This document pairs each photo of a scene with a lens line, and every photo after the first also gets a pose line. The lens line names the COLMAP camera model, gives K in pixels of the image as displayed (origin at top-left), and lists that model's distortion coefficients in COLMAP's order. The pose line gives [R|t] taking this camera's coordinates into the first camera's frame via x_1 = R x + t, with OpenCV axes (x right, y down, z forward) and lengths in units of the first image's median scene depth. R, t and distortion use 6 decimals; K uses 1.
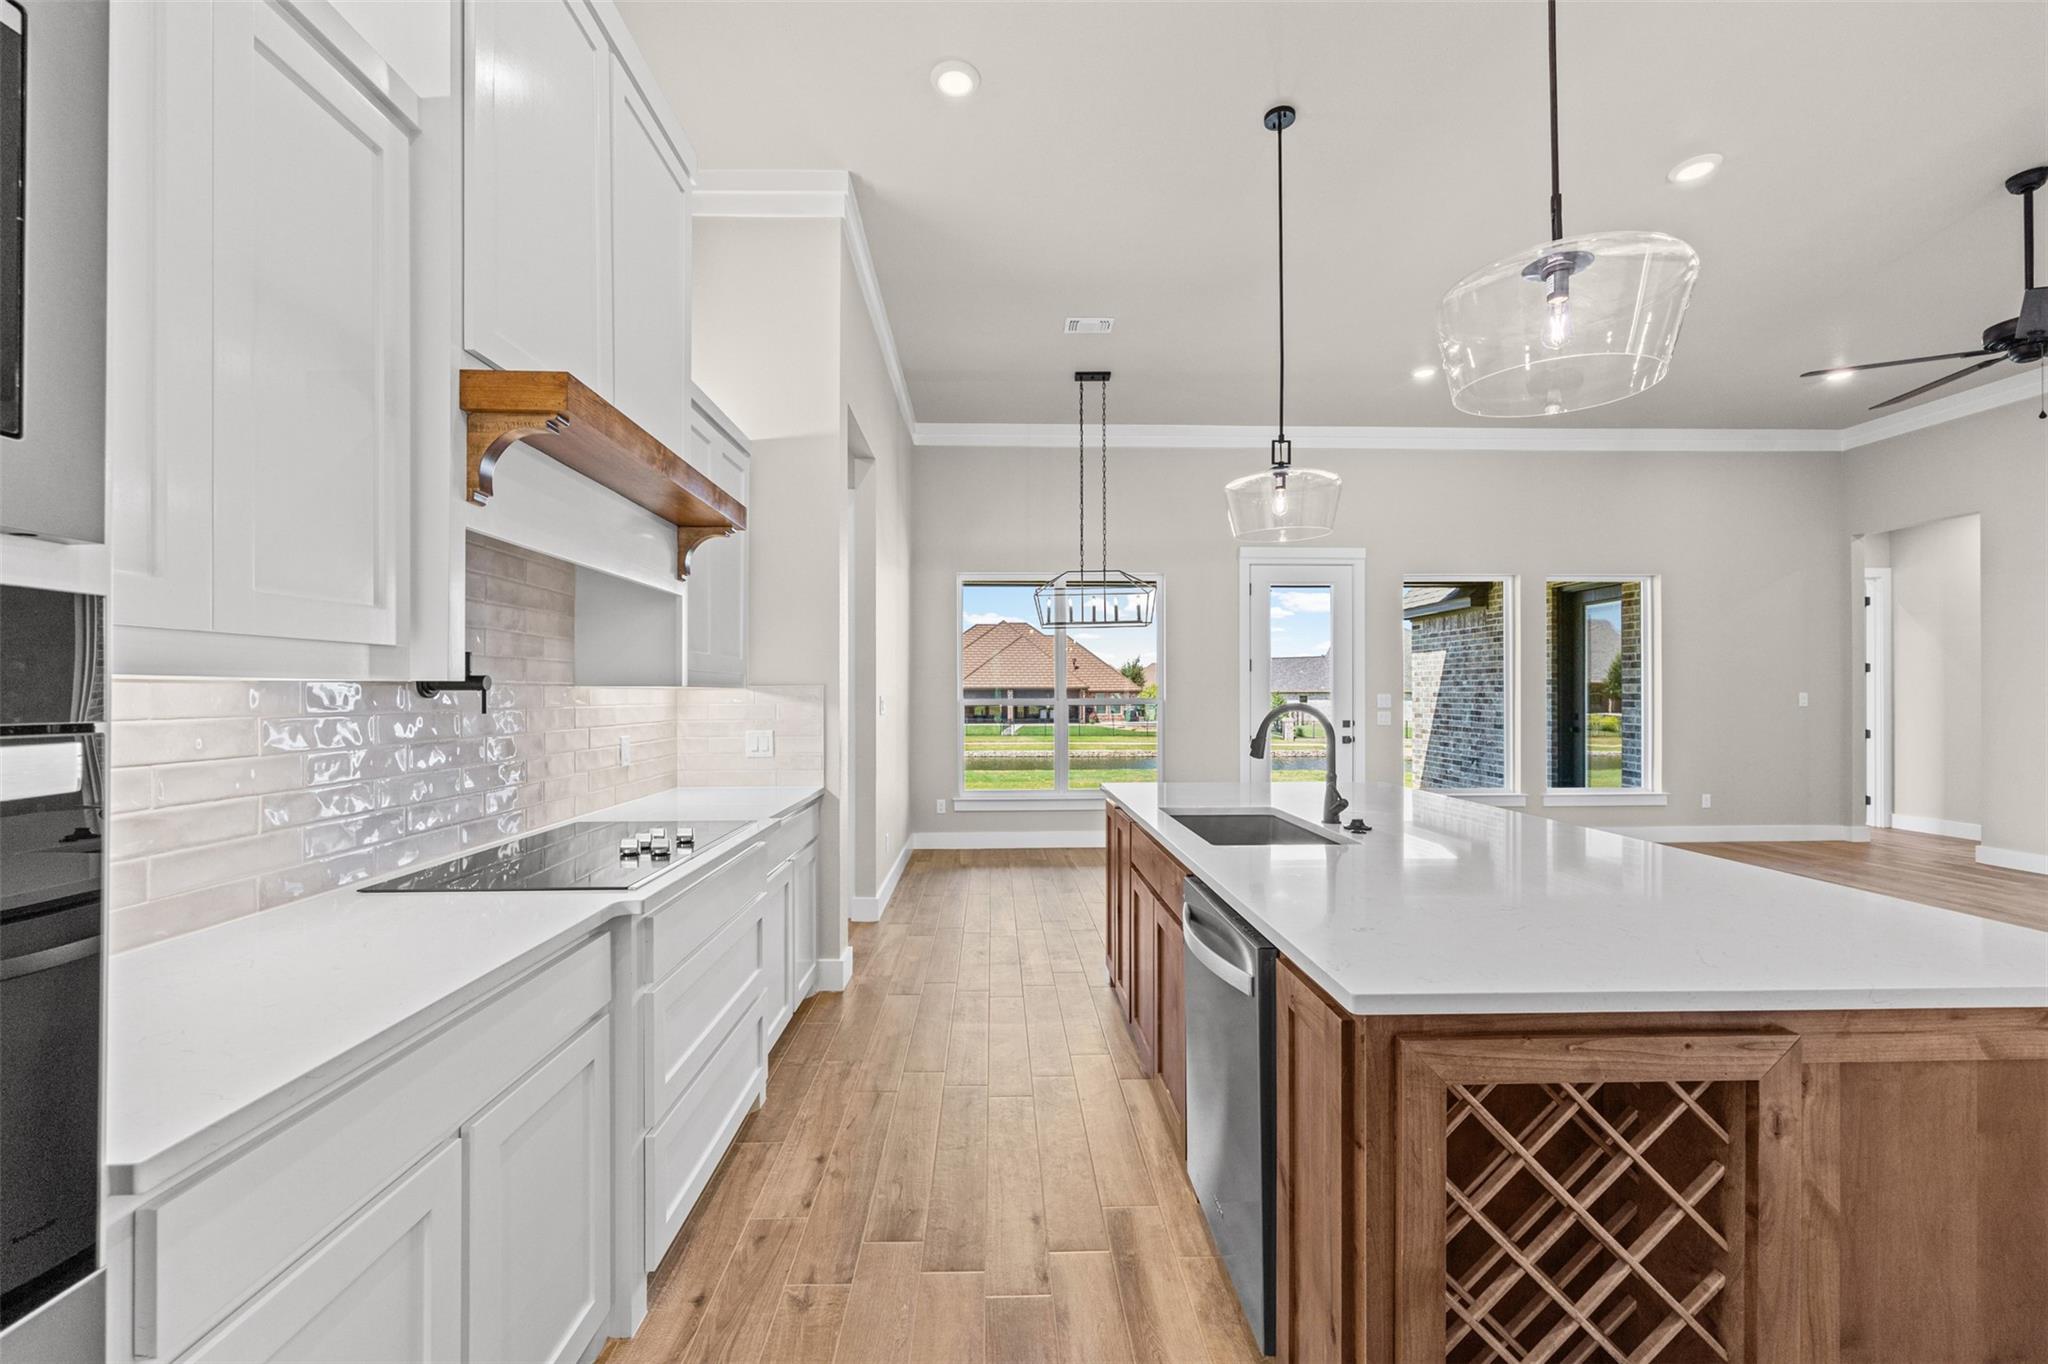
lens RADIAL K [[830.1, 0, 1024.3], [0, 830.1, 698.6], [0, 0, 1]] dist [-0.004556, 0.002830]
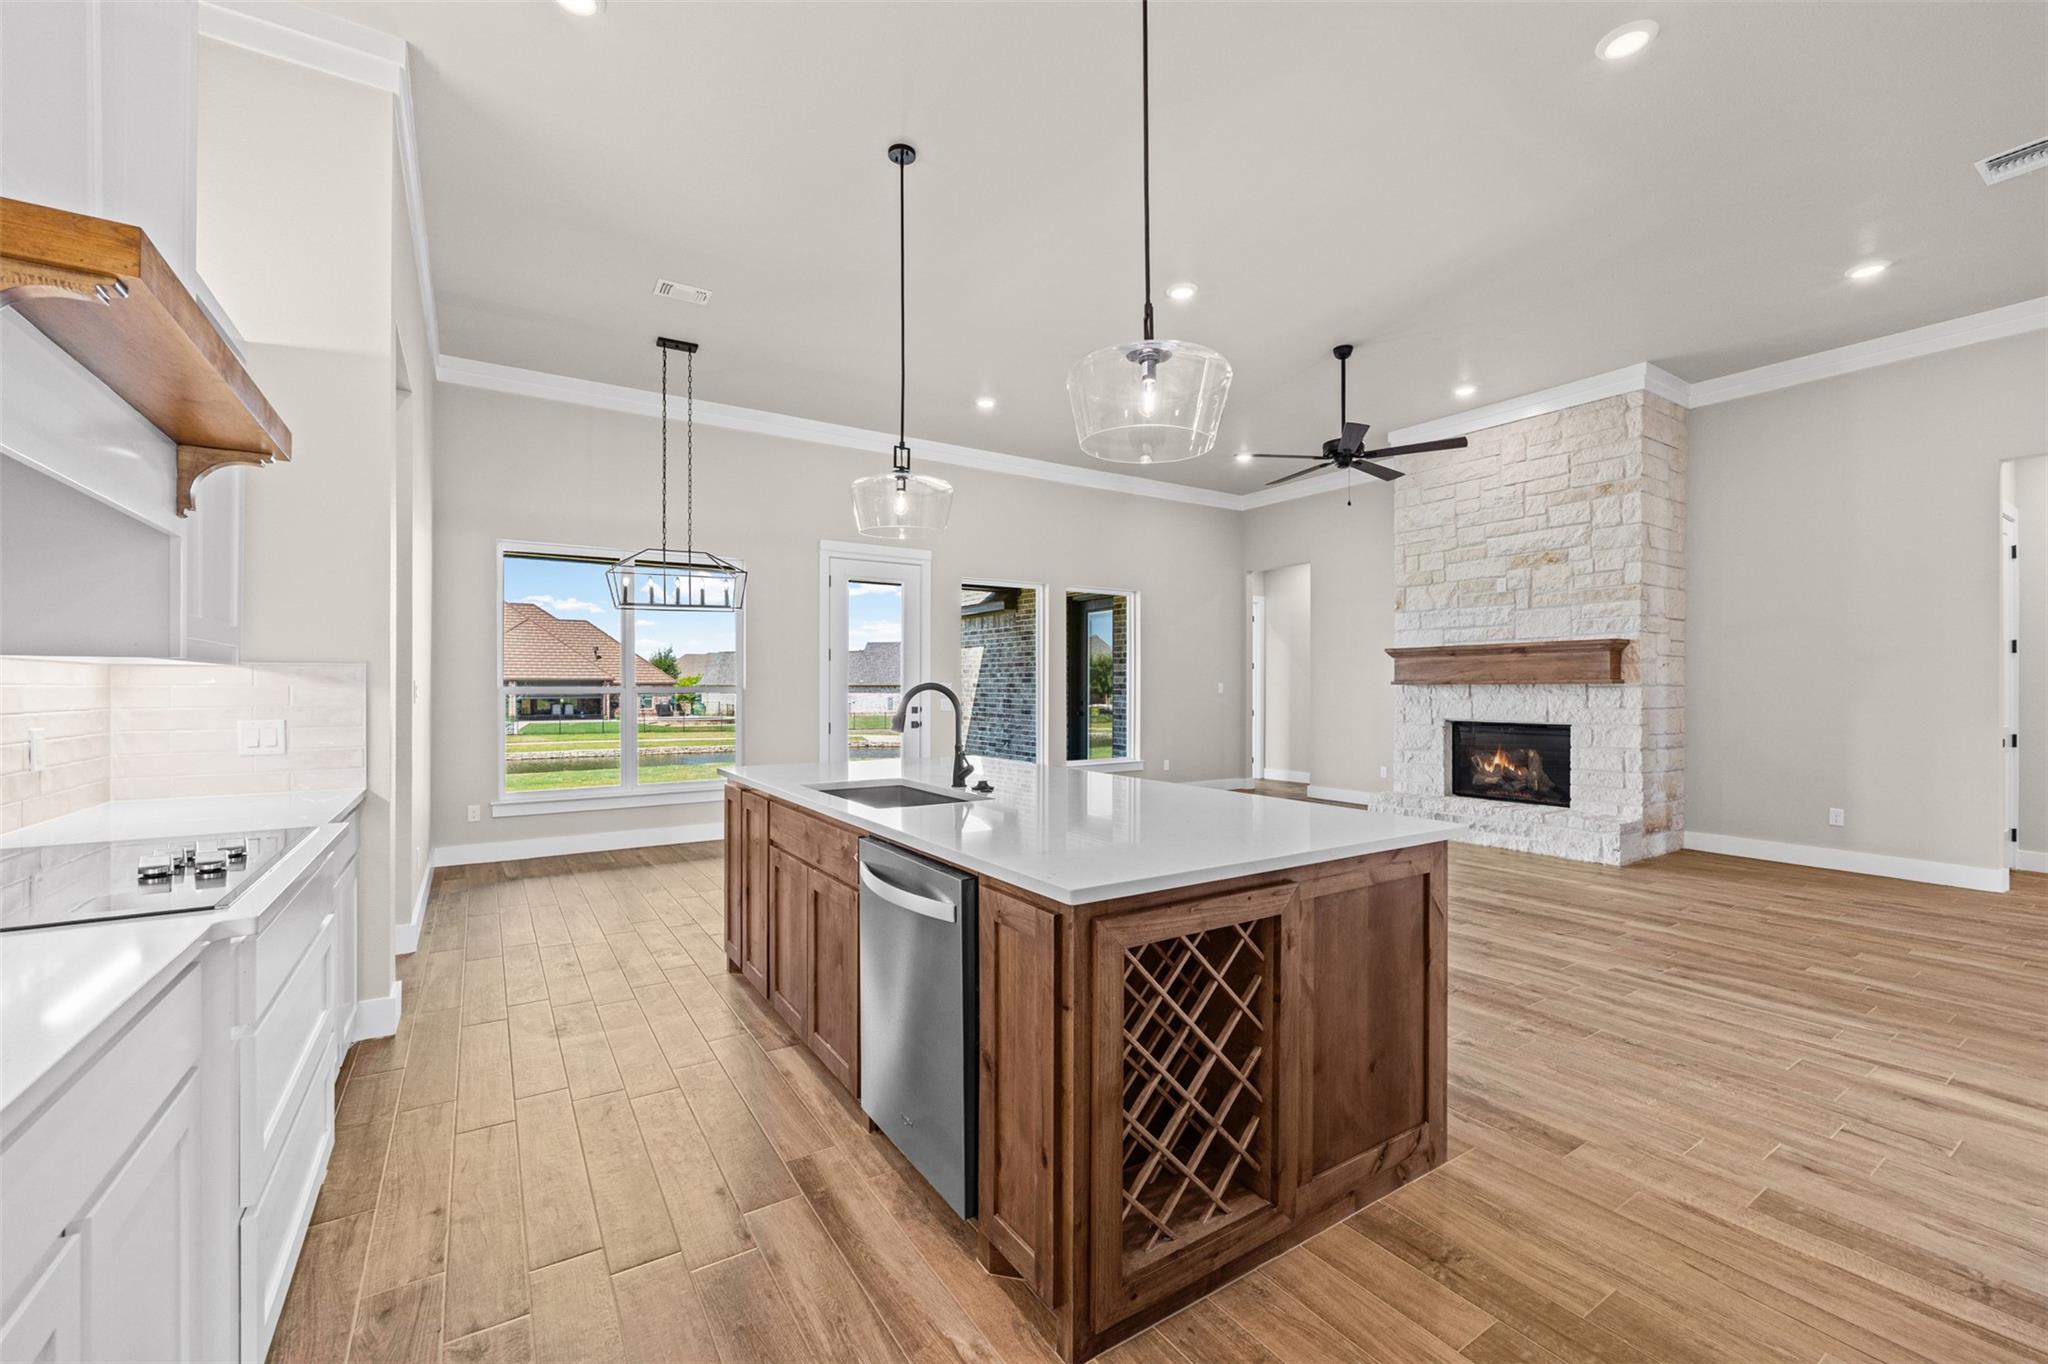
lens RADIAL K [[830.1, 0, 1024.3], [0, 830.1, 698.6], [0, 0, 1]] dist [-0.004556, 0.002830]
pose [[0.856304, -0.005838, 0.516439, -0.111119], [0.001781, 0.999964, 0.008351, 0.013200], [-0.516469, -0.006231, 0.856283, -0.028929]]
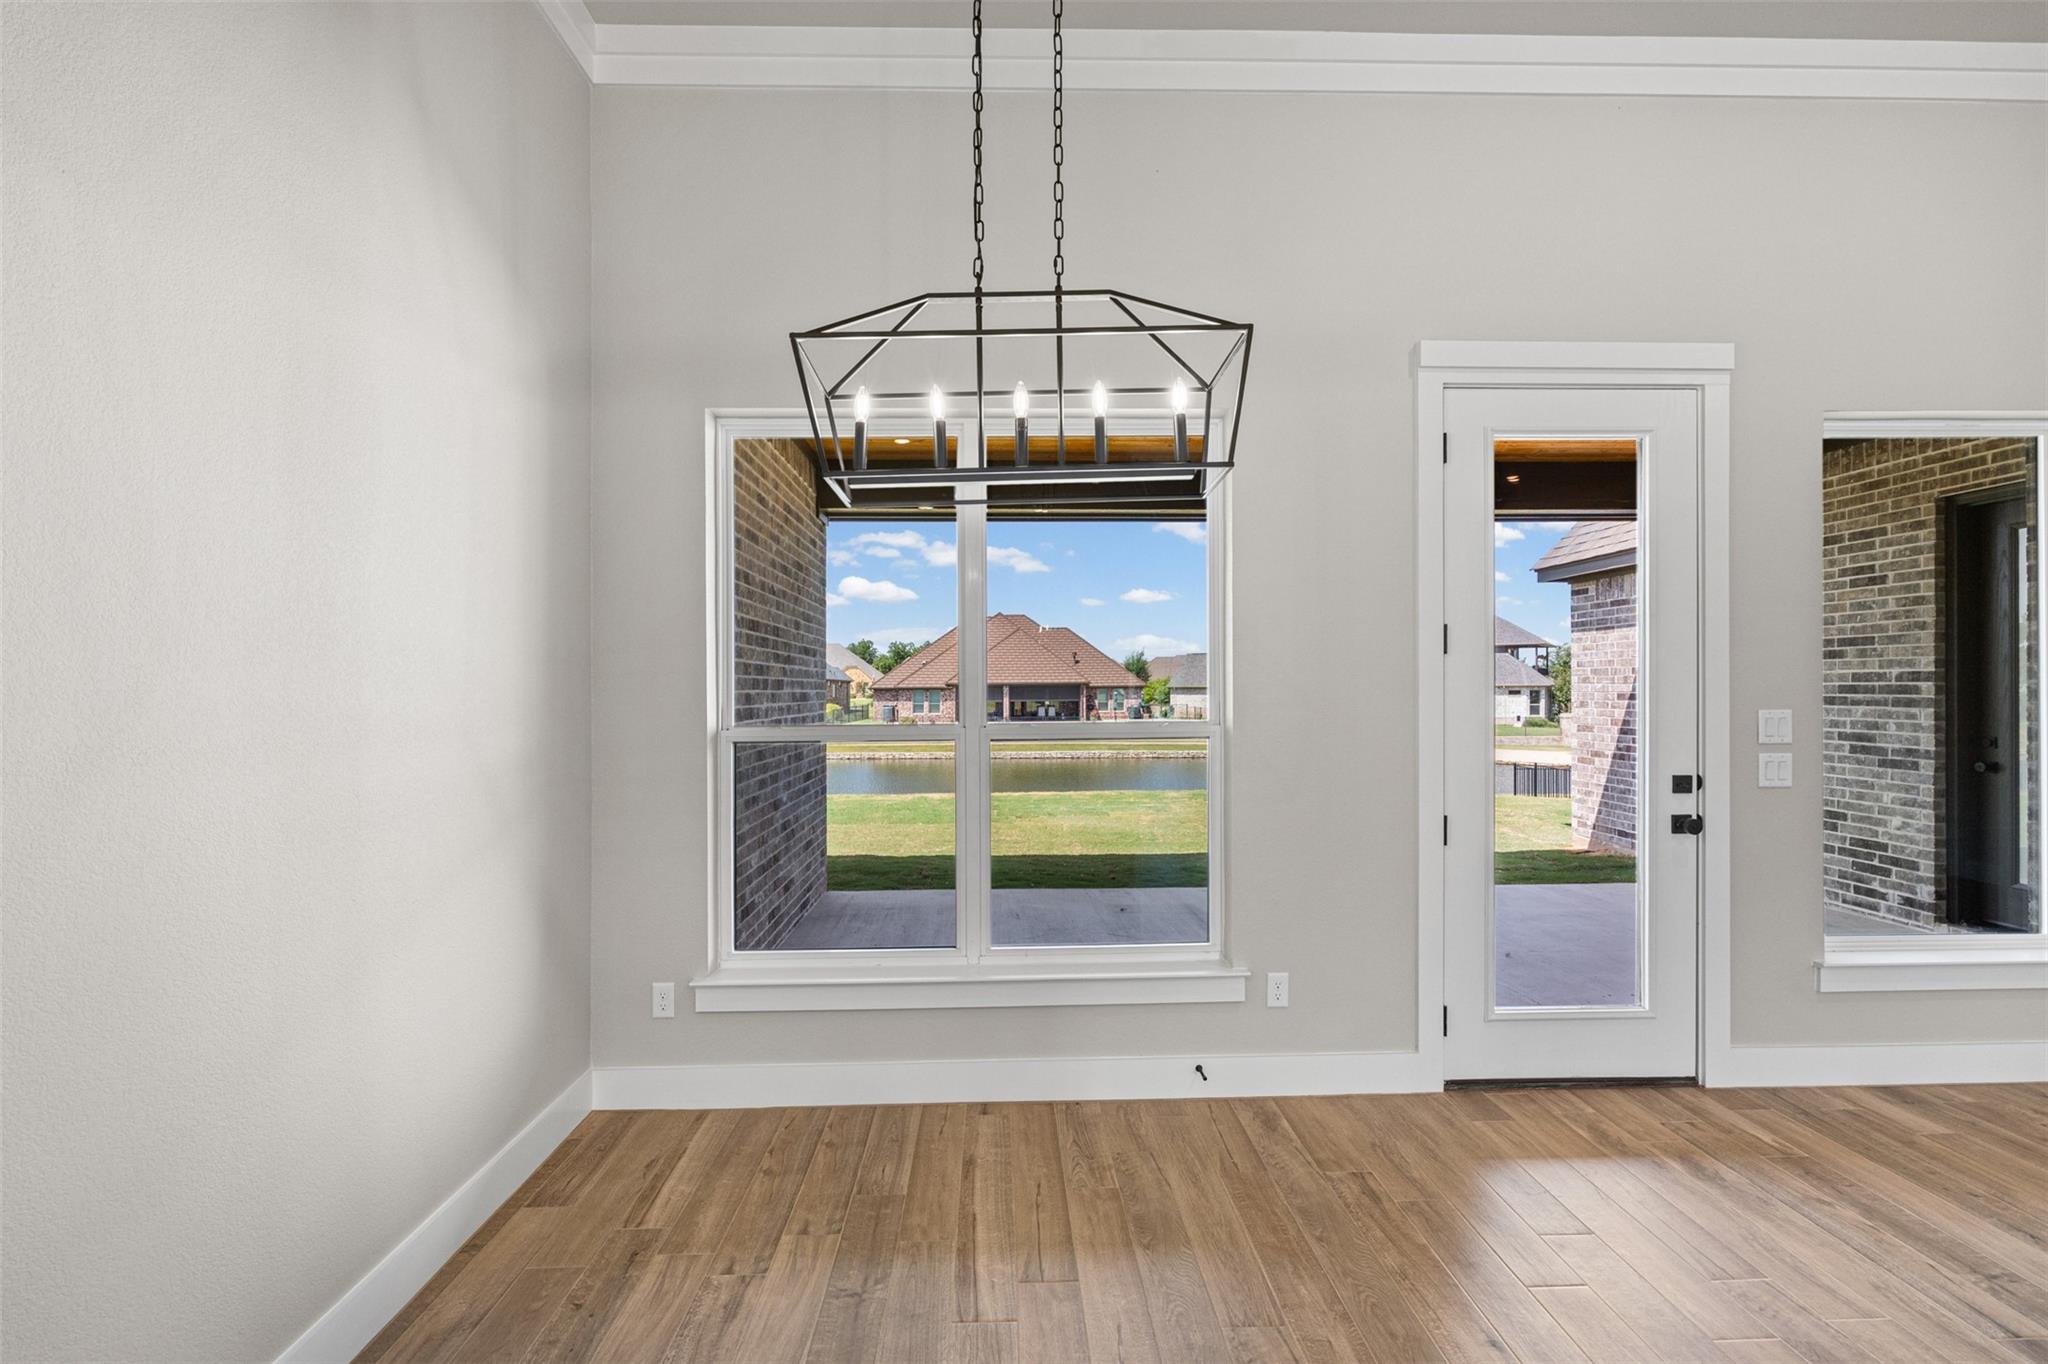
lens RADIAL K [[830.1, 0, 1024.3], [0, 830.1, 698.6], [0, 0, 1]] dist [-0.004556, 0.002830]
pose [[0.999983, -0.003657, -0.004515, 0.145648], [0.003684, 0.999975, 0.006080, -0.029620], [0.004493, -0.006096, 0.999971, 1.219304]]
